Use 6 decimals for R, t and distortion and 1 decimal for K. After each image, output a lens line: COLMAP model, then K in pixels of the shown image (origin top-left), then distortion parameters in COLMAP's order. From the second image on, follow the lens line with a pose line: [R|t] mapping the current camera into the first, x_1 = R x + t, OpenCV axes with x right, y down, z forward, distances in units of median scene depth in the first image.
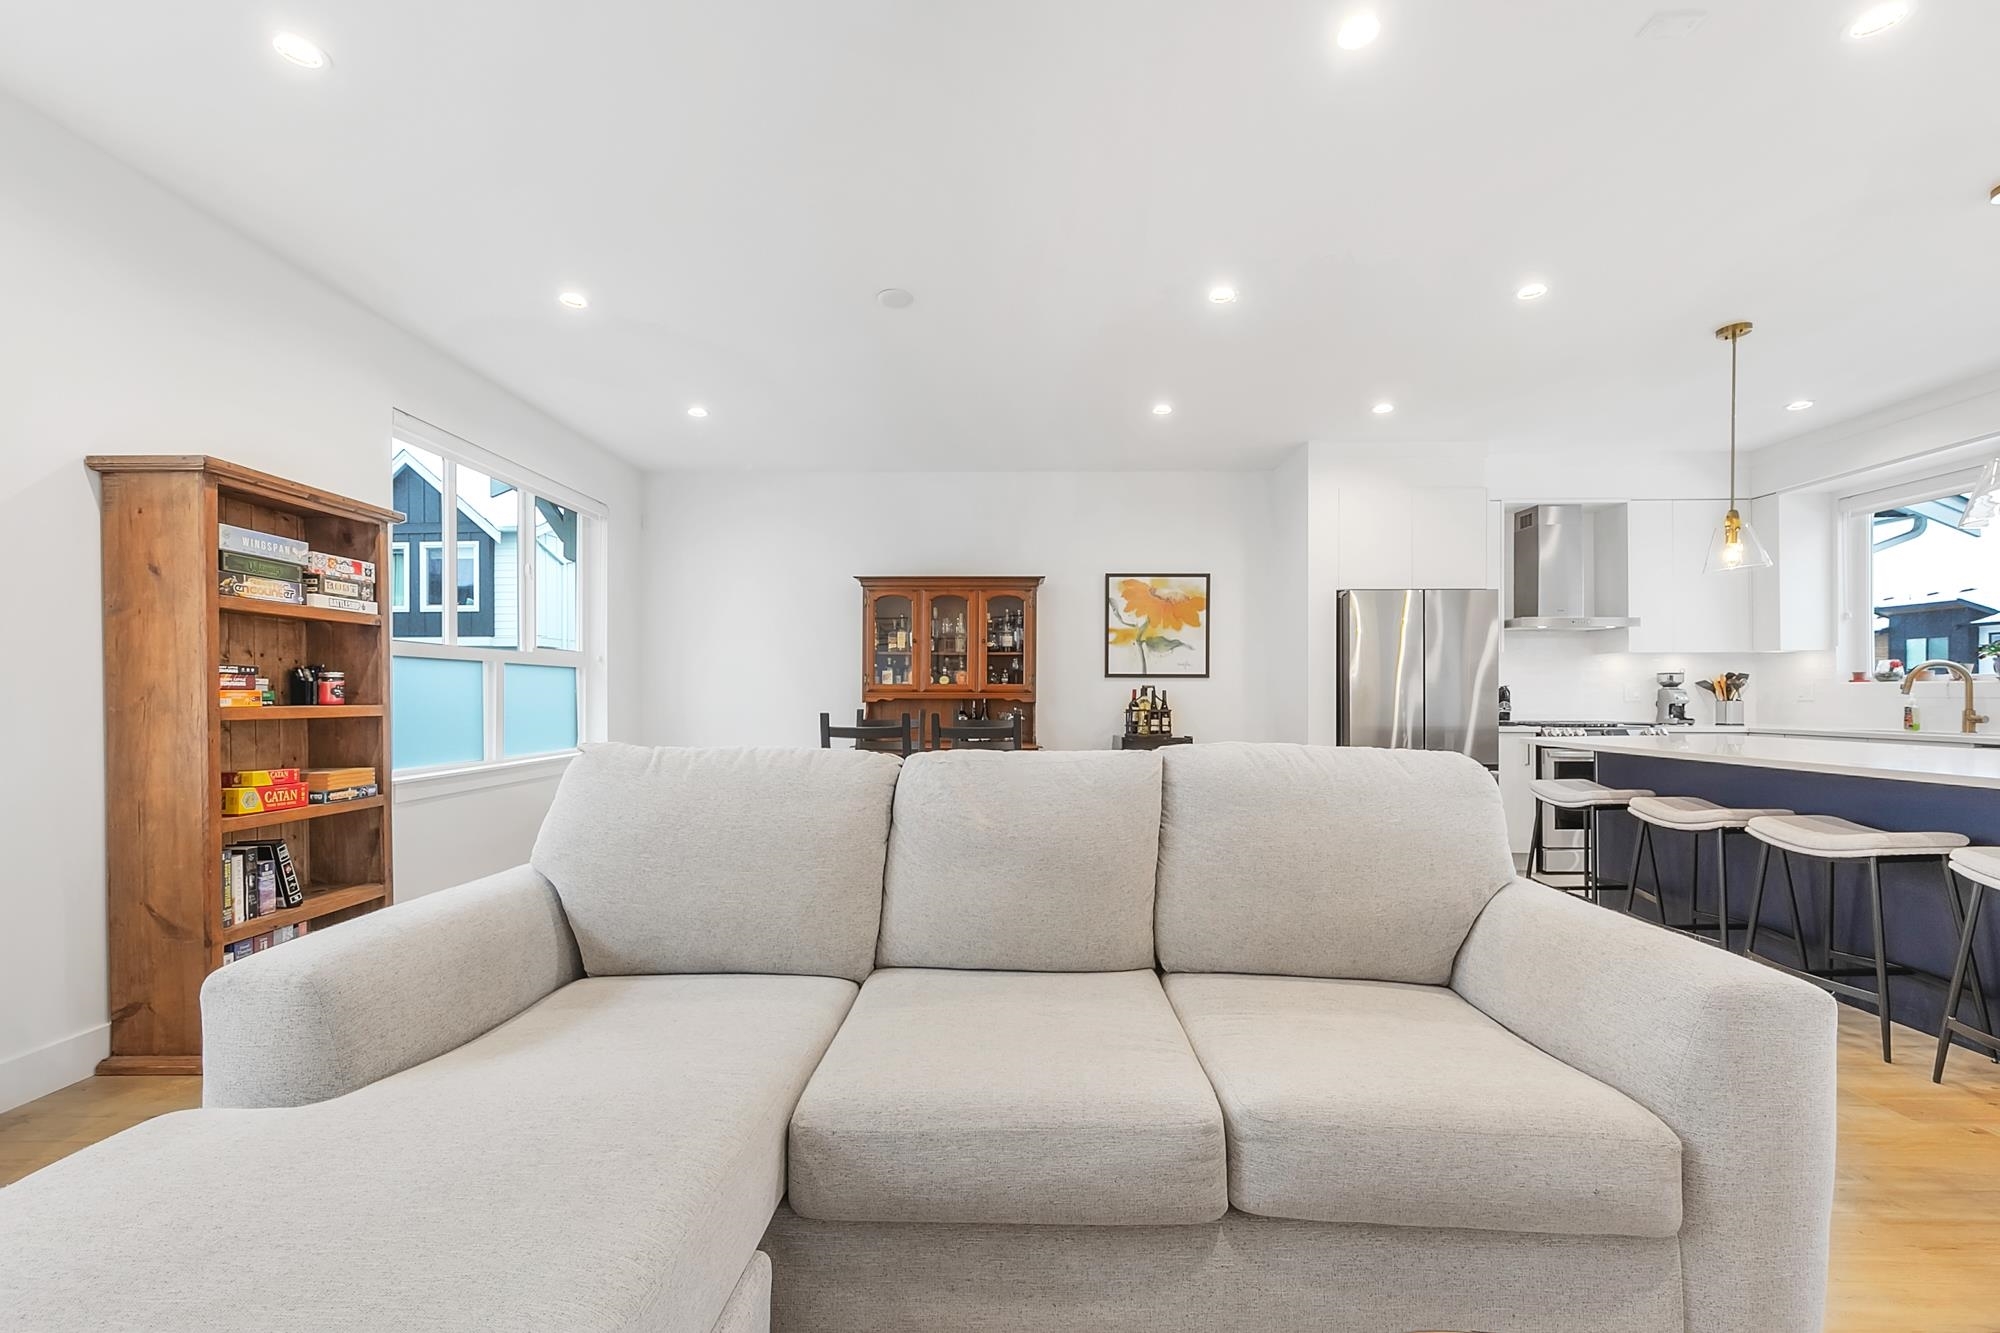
lens RADIAL K [[785.2, 0, 1003.8], [0, 785.2, 696.3], [0, 0, 1]] dist [0.004192, -0.000282]
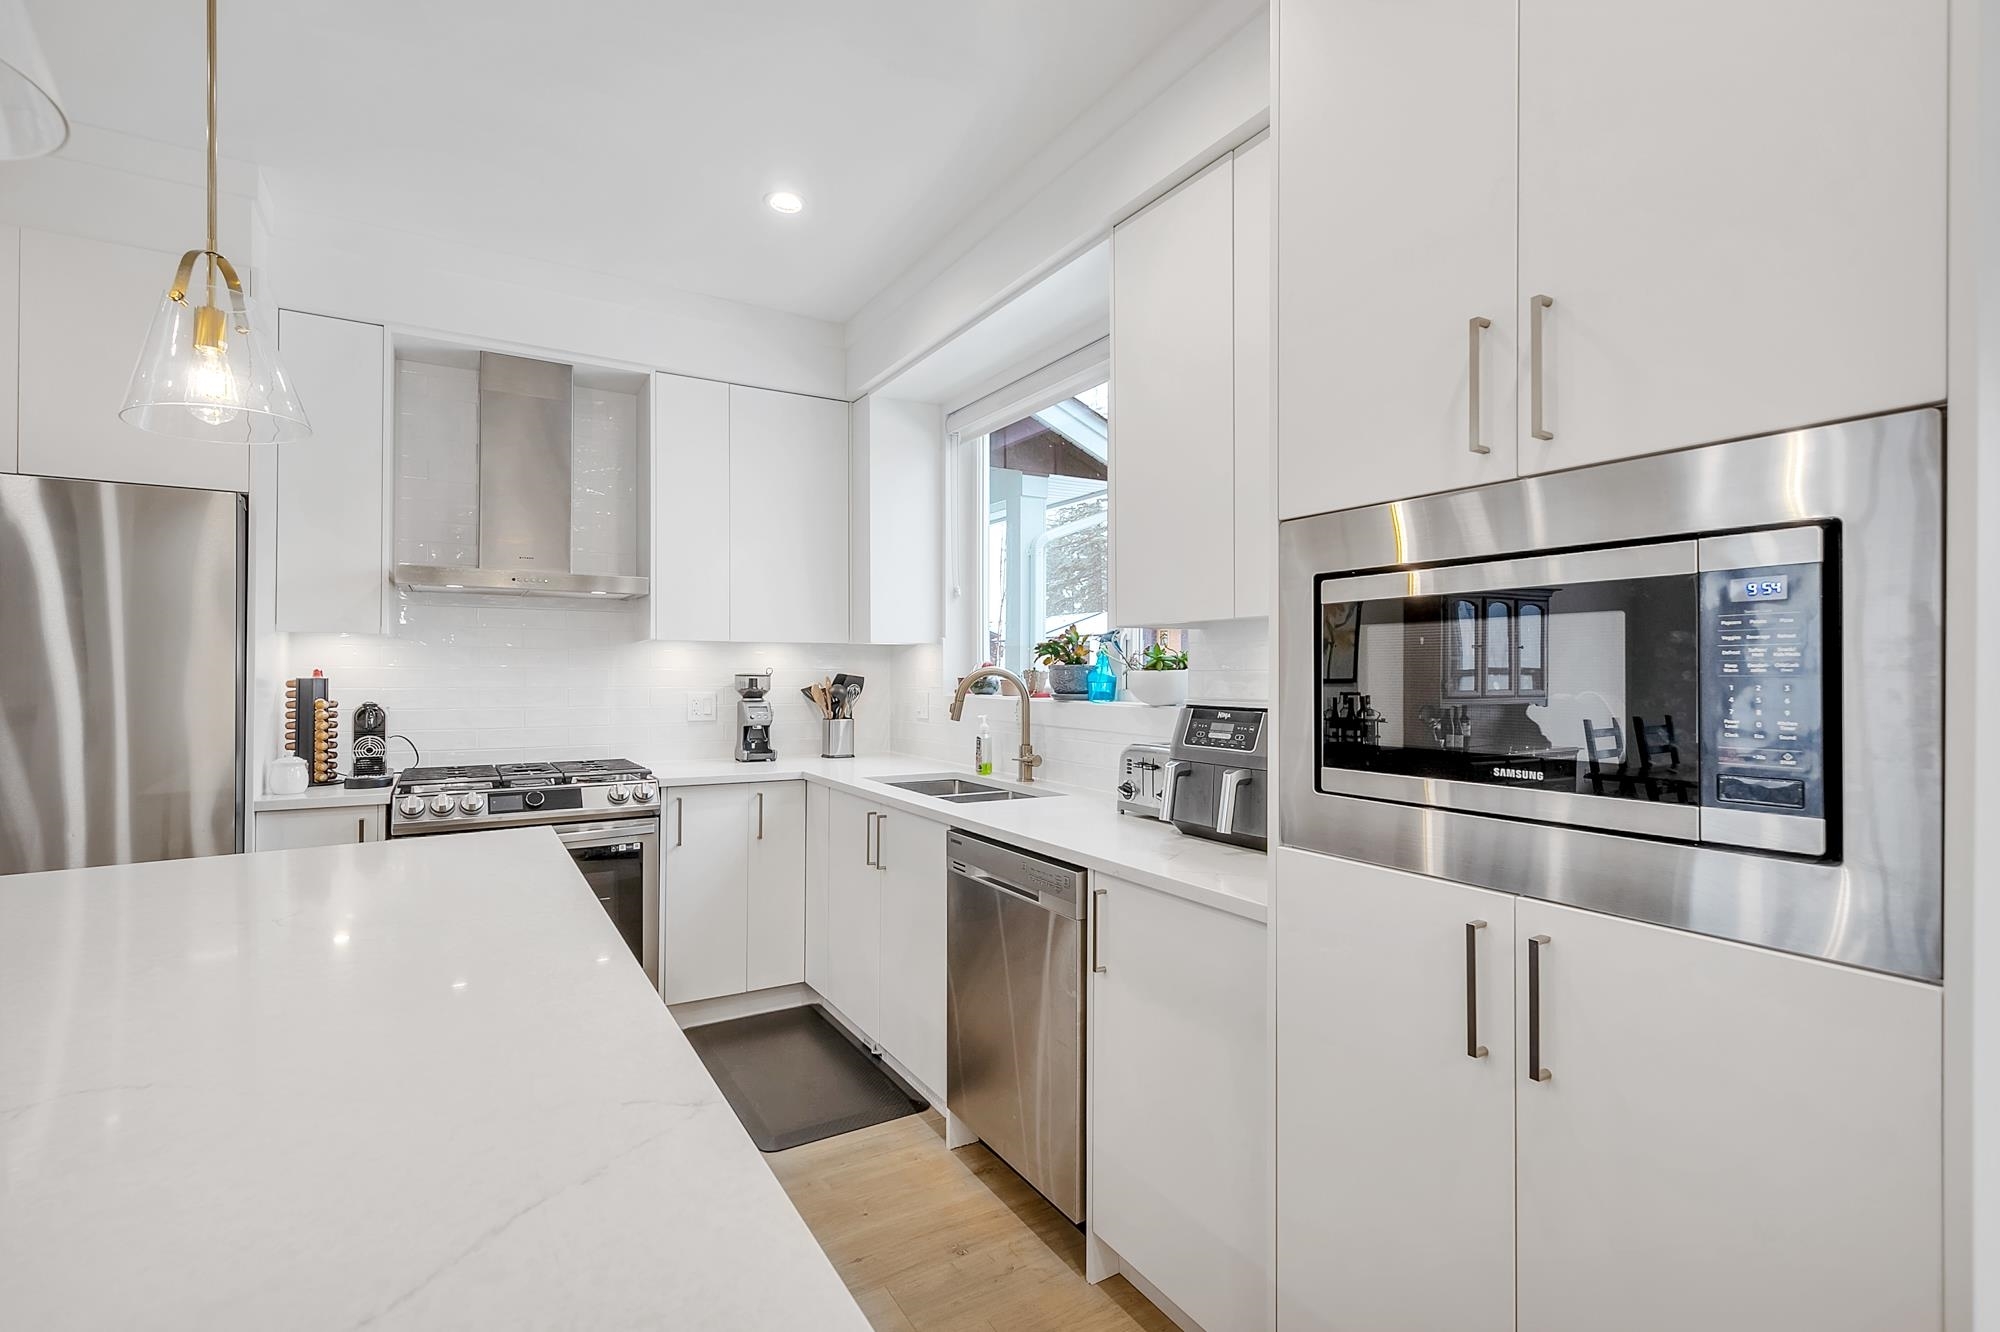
lens RADIAL K [[923.2, 0, 1003.1], [0, 923.2, 664.9], [0, 0, 1]] dist [-0.002653, -0.000031]
pose [[0.846898, 0.007208, 0.531706, 0.637940], [-0.004501, 0.999969, -0.006388, -0.033838], [-0.531736, 0.003017, 0.846905, 0.298779]]
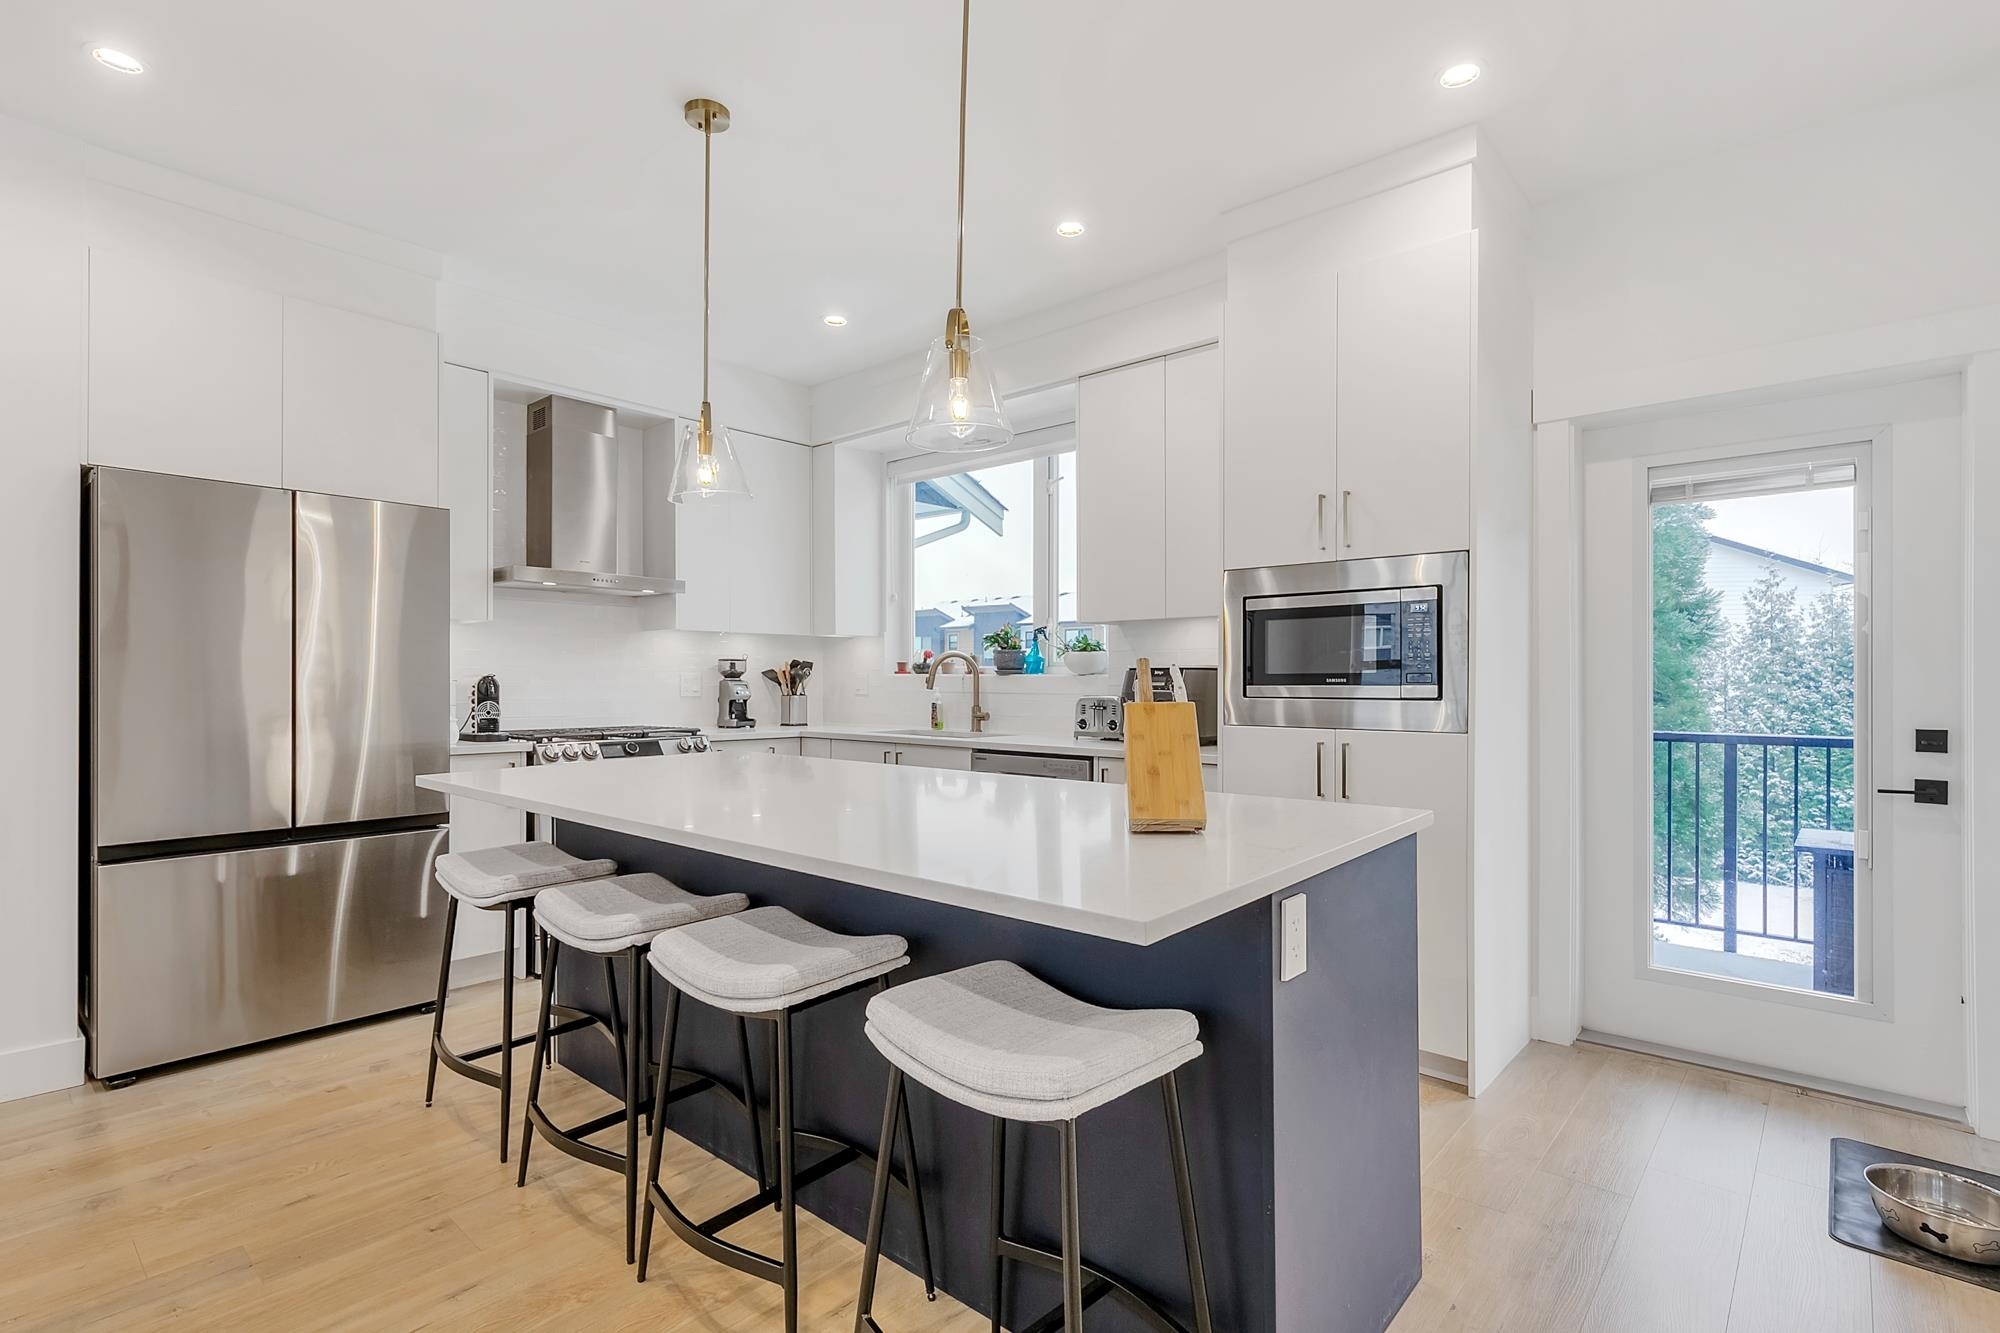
lens RADIAL K [[950.9, 0, 1005.0], [0, 950.9, 684.9], [0, 0, 1]] dist [-0.007674, -0.001221]
pose [[0.642993, -0.002286, 0.765869, 0.317456], [-0.003040, 0.999980, 0.005536, -0.010934], [-0.765866, -0.005888, 0.642973, 0.212434]]
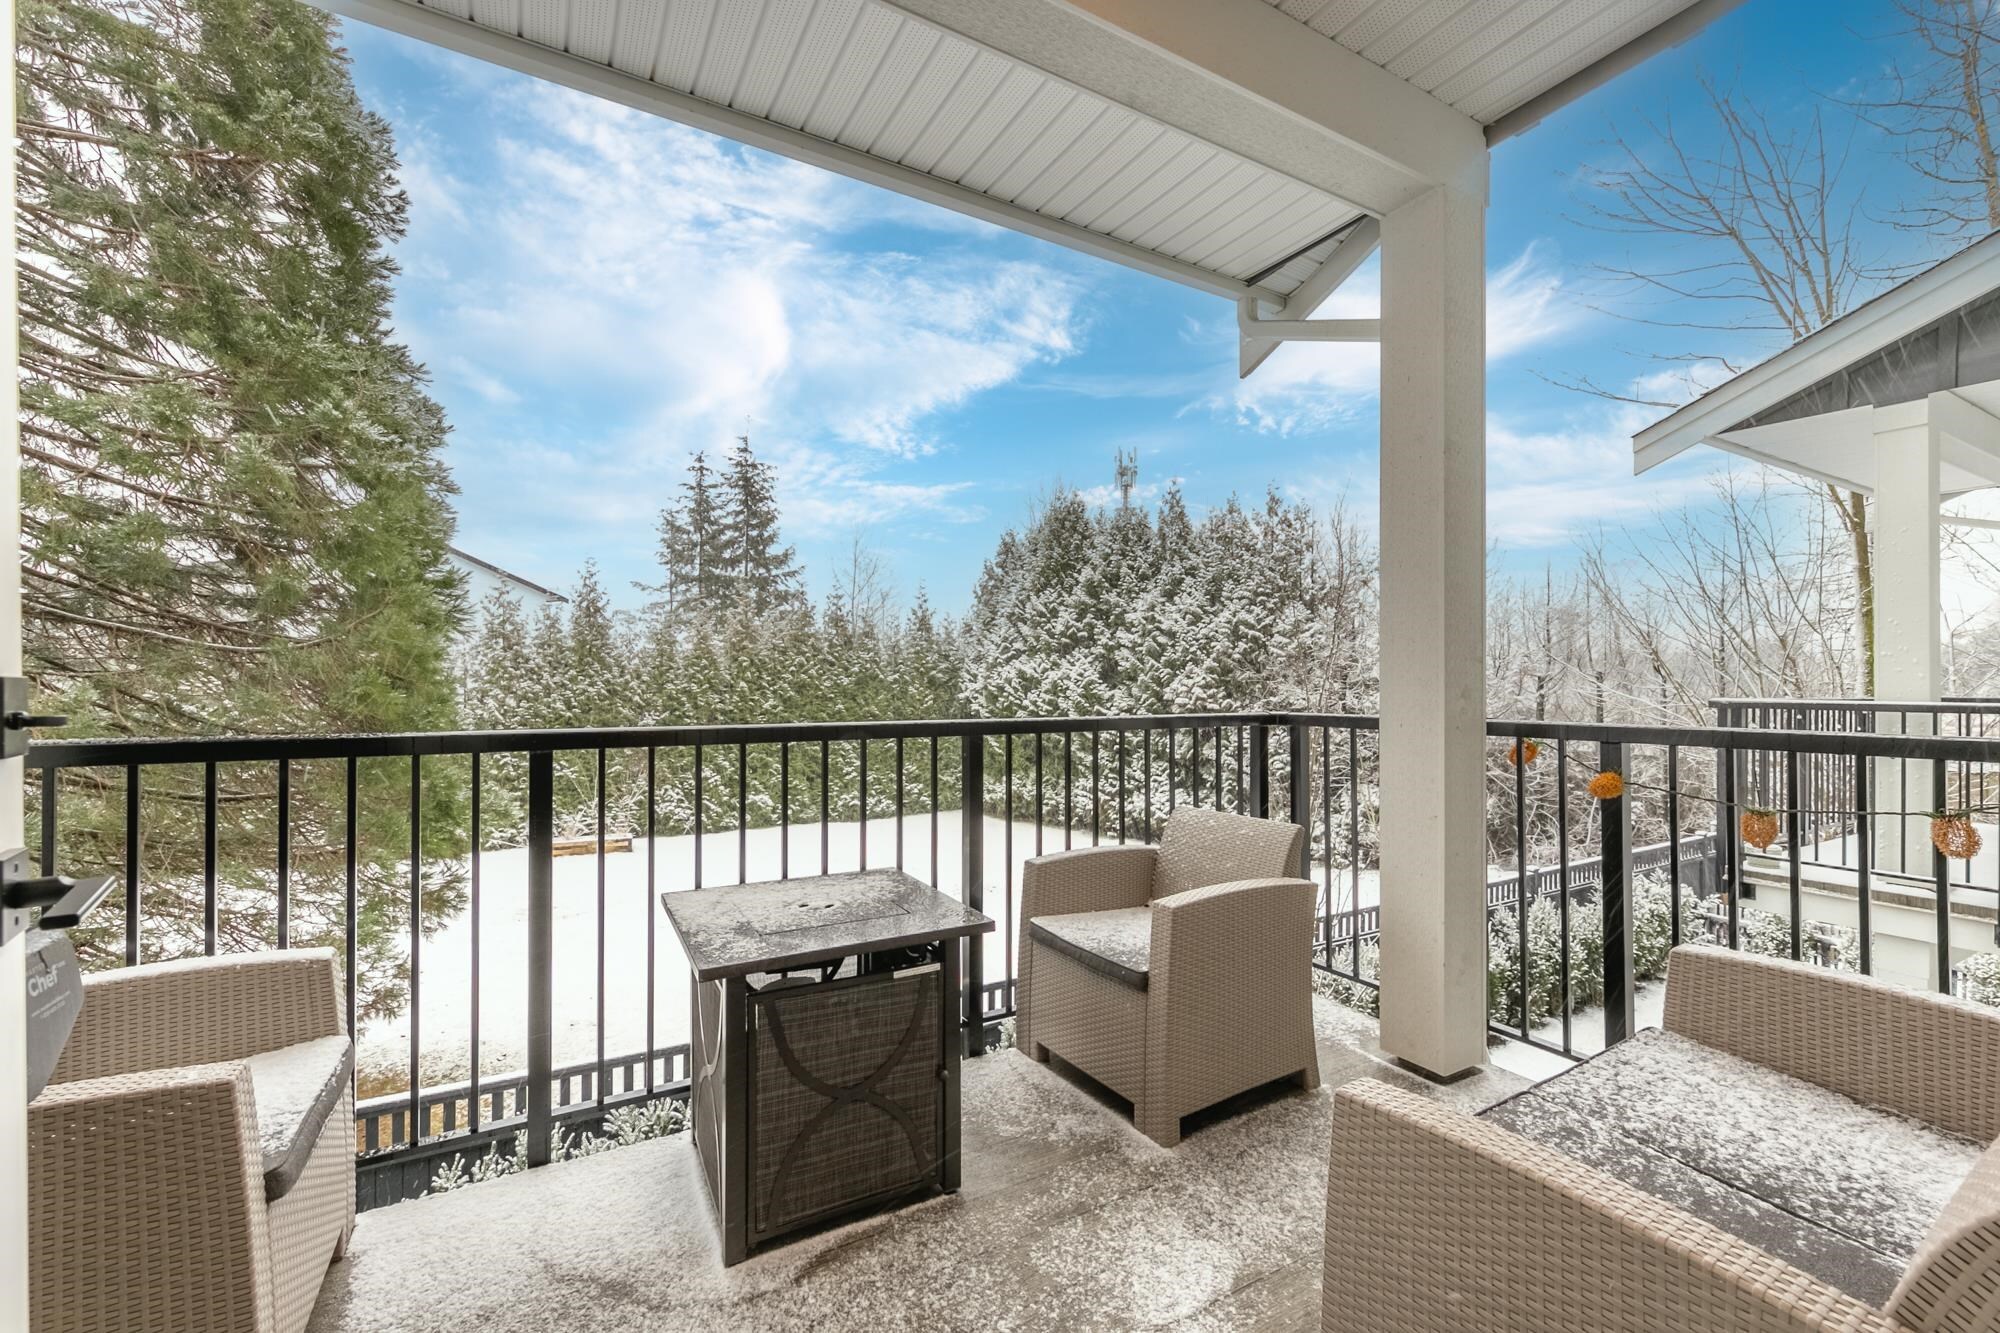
lens RADIAL K [[811.7, 0, 1013.7], [0, 811.7, 681.0], [0, 0, 1]] dist [-0.000678, -0.000109]
pose [[-0.522415, -0.002679, 0.852687, 0.387510], [-0.009054, 0.999956, -0.002405, -0.008439], [-0.852643, -0.008976, -0.522416, 0.218259]]
